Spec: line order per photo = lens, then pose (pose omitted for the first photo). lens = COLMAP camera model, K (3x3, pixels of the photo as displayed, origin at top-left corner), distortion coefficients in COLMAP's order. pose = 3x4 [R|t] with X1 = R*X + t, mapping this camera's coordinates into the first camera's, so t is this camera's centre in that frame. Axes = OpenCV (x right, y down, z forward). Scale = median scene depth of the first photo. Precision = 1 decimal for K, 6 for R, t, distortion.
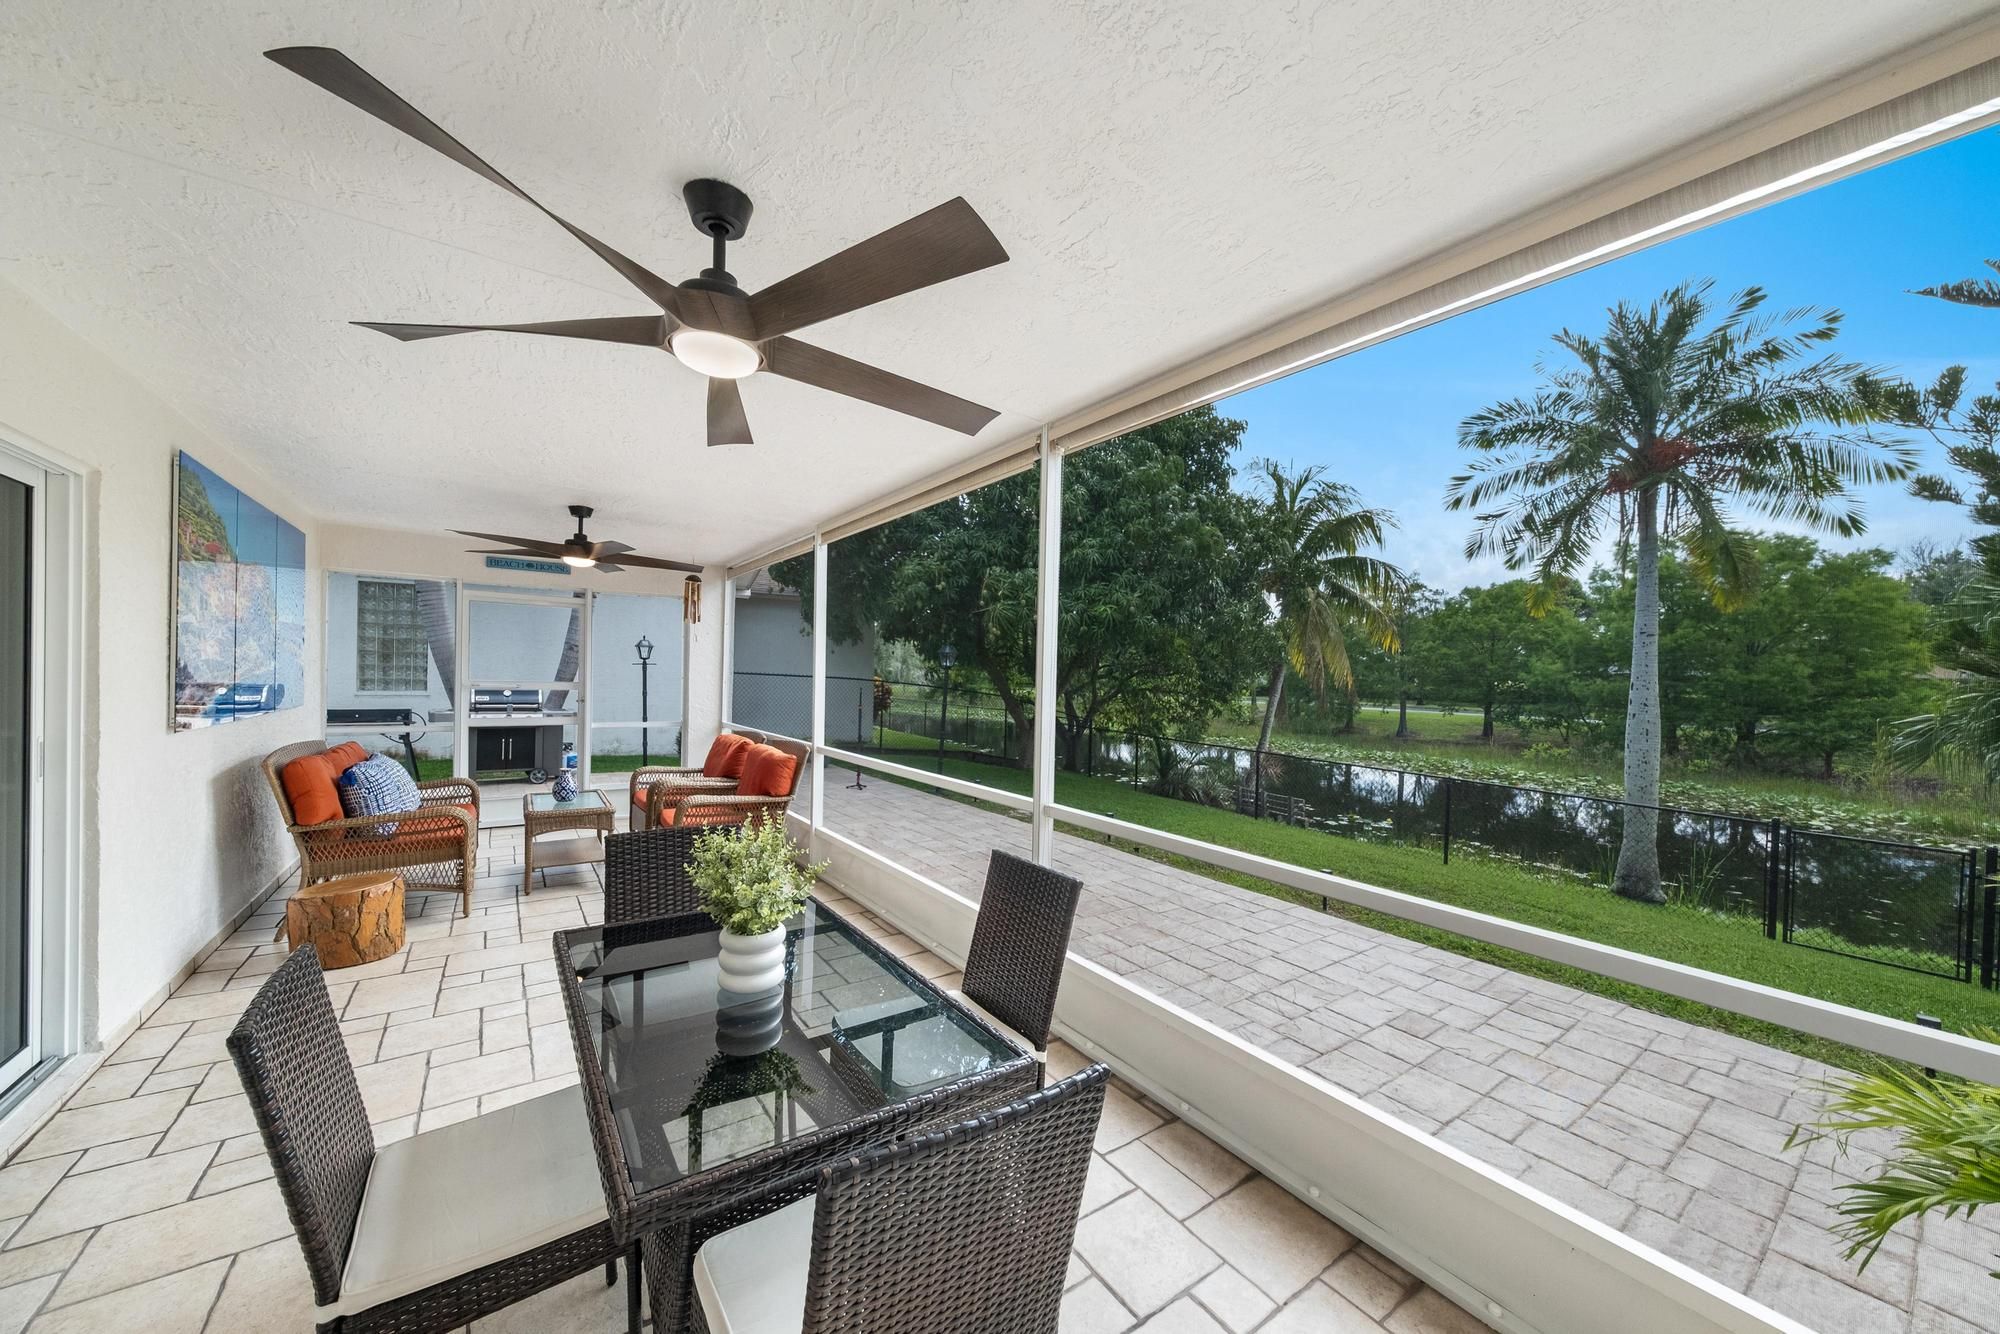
lens RADIAL K [[678.7, 0, 978.3], [0, 678.7, 694.0], [0, 0, 1]] dist [0.002741, -0.001117]
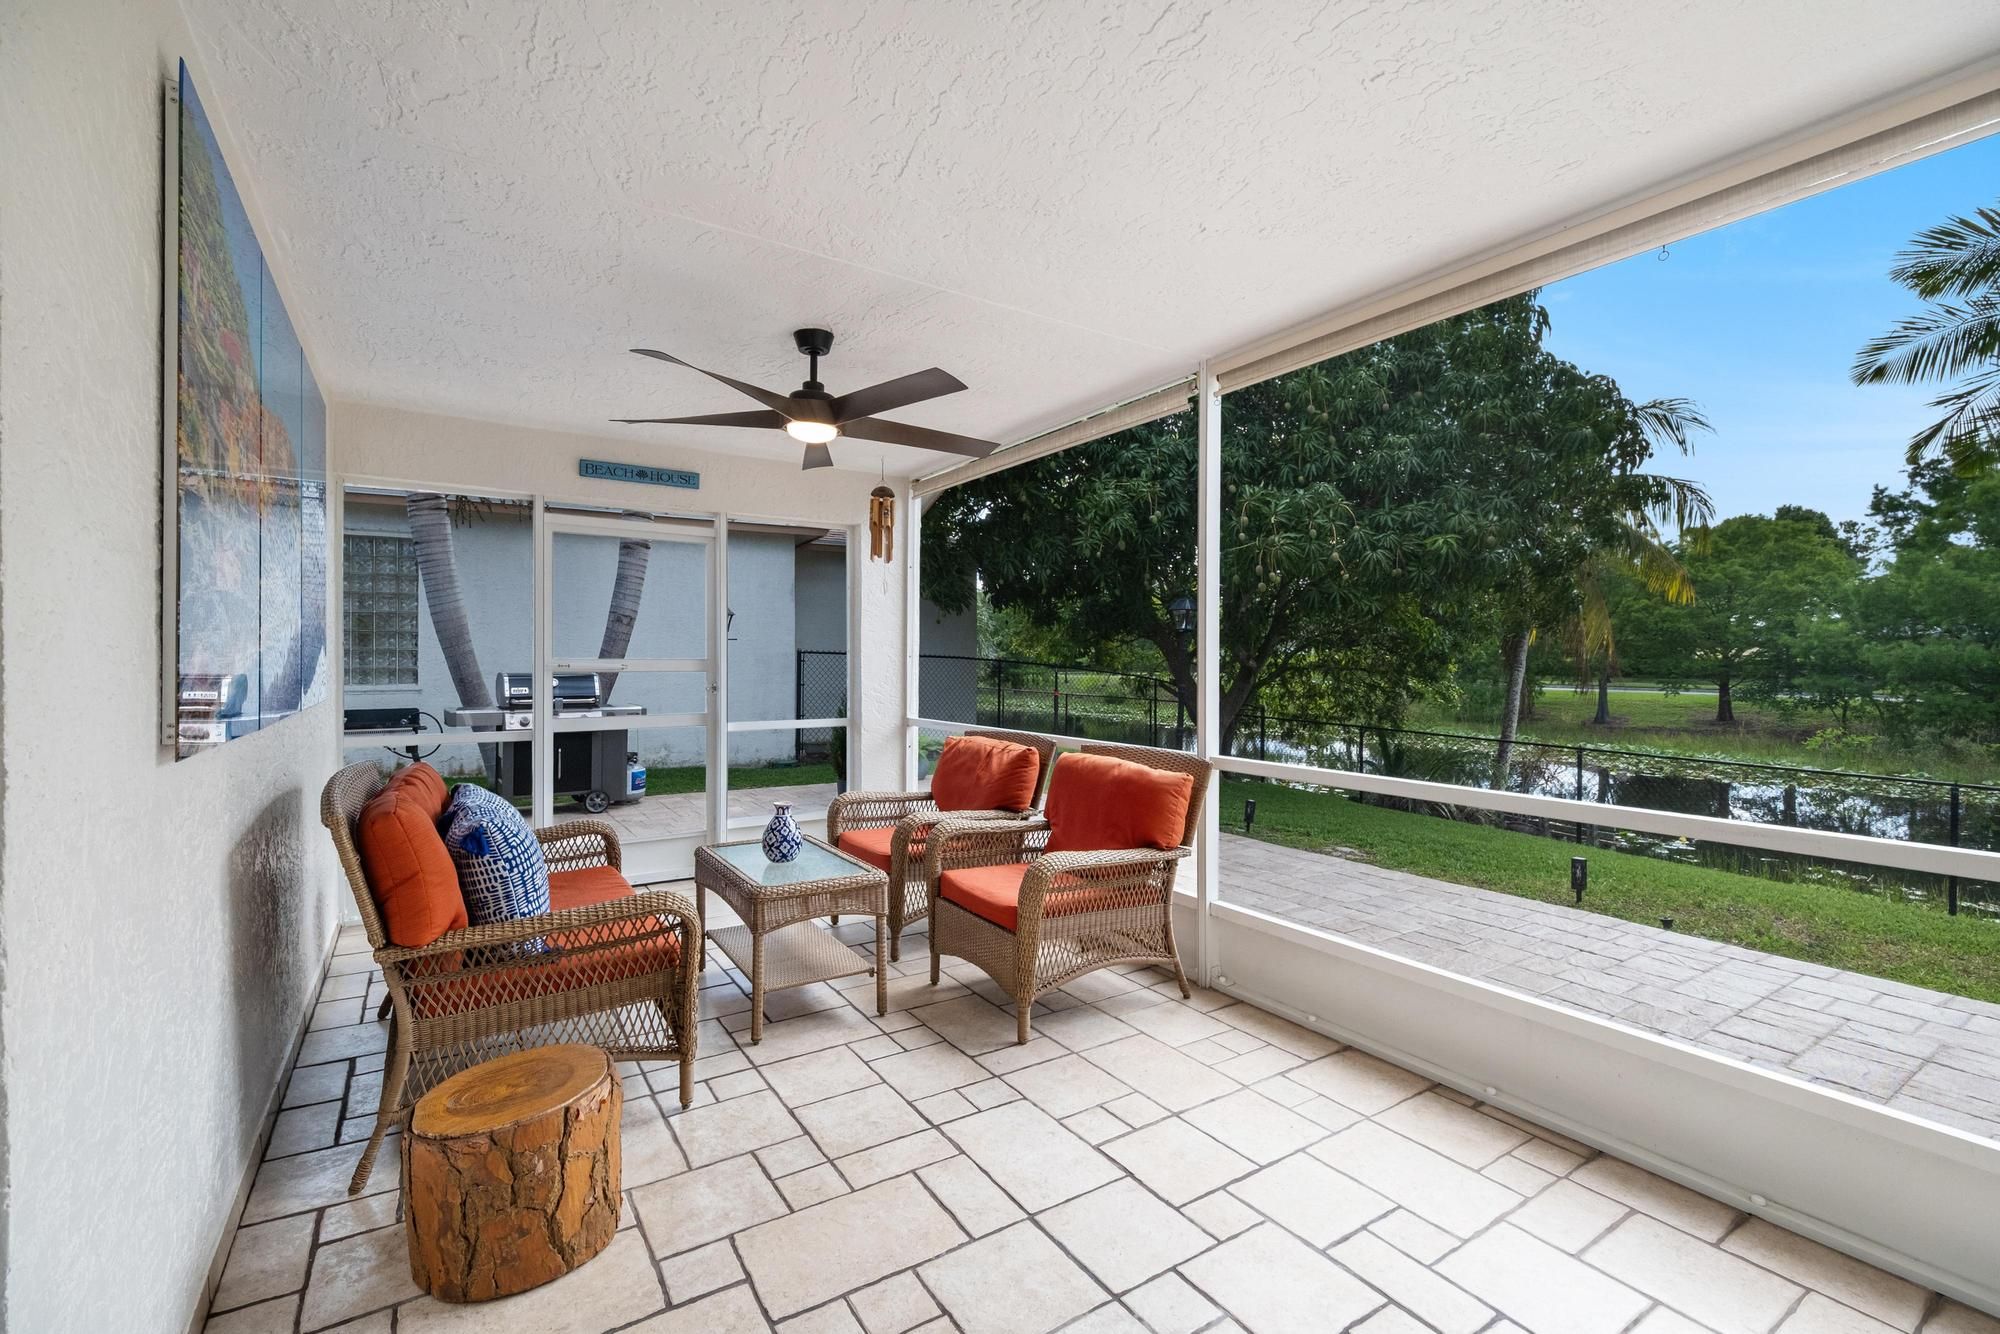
lens RADIAL K [[839.3, 0, 989.2], [0, 839.3, 673.1], [0, 0, 1]] dist [0.008862, -0.001233]
pose [[0.998970, -0.020323, -0.040570, -0.206564], [0.019949, 0.999755, -0.009615, 0.005893], [0.040755, 0.008796, 0.999130, 0.157642]]
